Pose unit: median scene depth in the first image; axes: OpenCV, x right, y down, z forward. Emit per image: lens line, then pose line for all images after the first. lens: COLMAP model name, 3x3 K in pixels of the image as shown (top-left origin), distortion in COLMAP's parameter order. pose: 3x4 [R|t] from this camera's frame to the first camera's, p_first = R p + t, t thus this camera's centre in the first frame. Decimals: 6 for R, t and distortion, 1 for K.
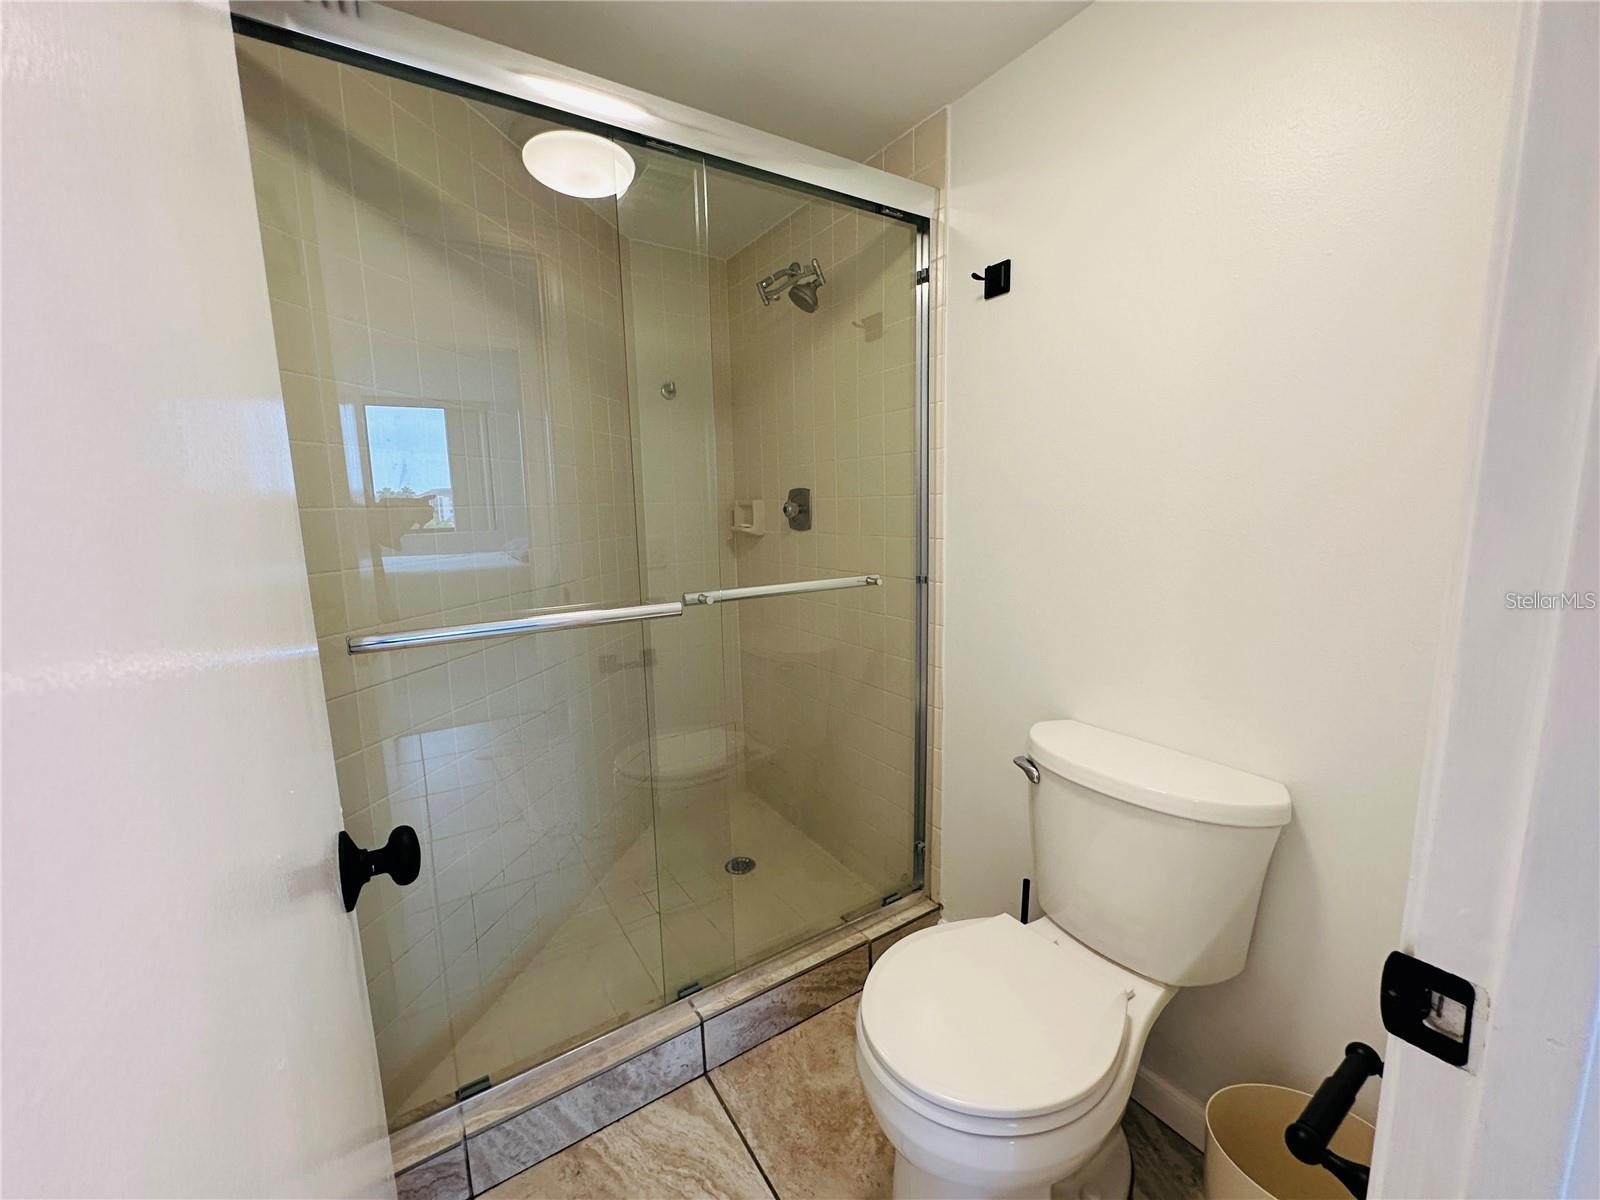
lens RADIAL K [[640.9, 0, 800.0], [0, 640.9, 599.8], [0, 0, 1]] dist [-0.003691, 0.000338]
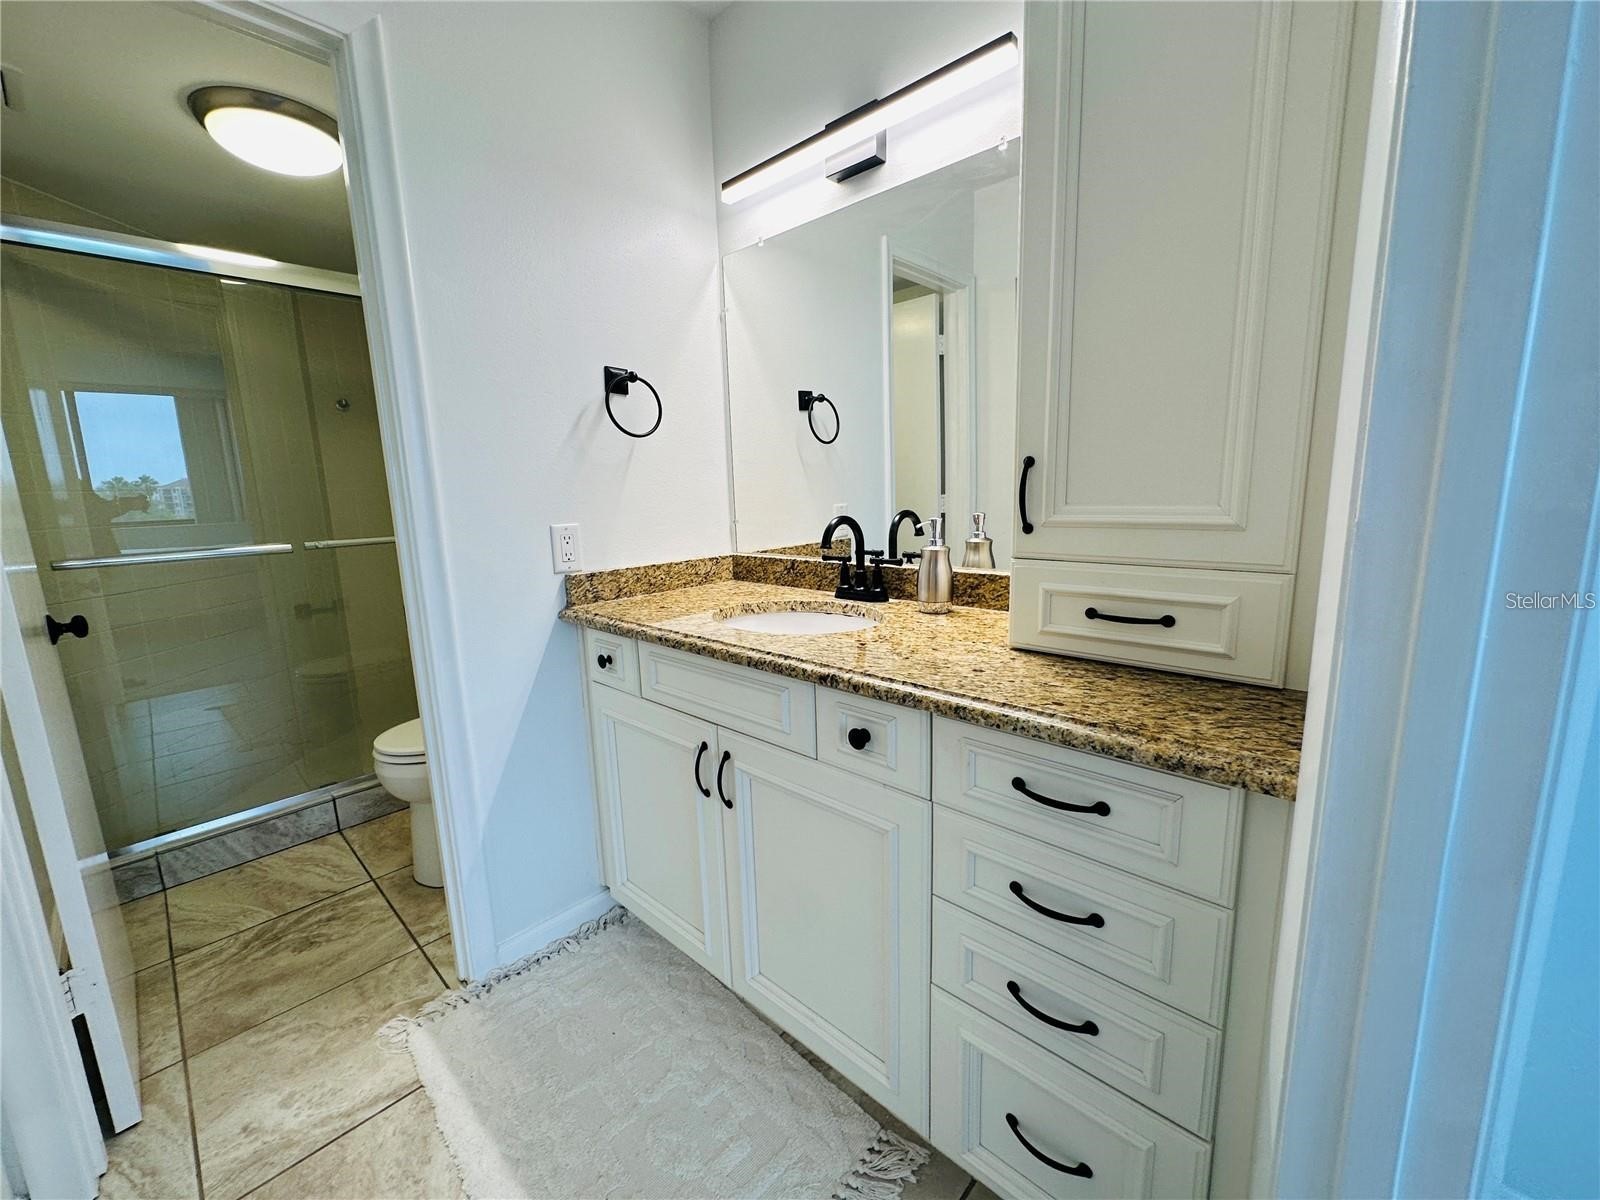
lens RADIAL K [[640.9, 0, 801.1], [0, 640.9, 596.6], [0, 0, 1]] dist [-0.003691, 0.000338]
pose [[0.970368, -0.052402, 0.235881, 0.737135], [0.048213, 0.998561, 0.023496, 0.167616], [-0.236773, -0.011428, 0.971498, -1.004277]]
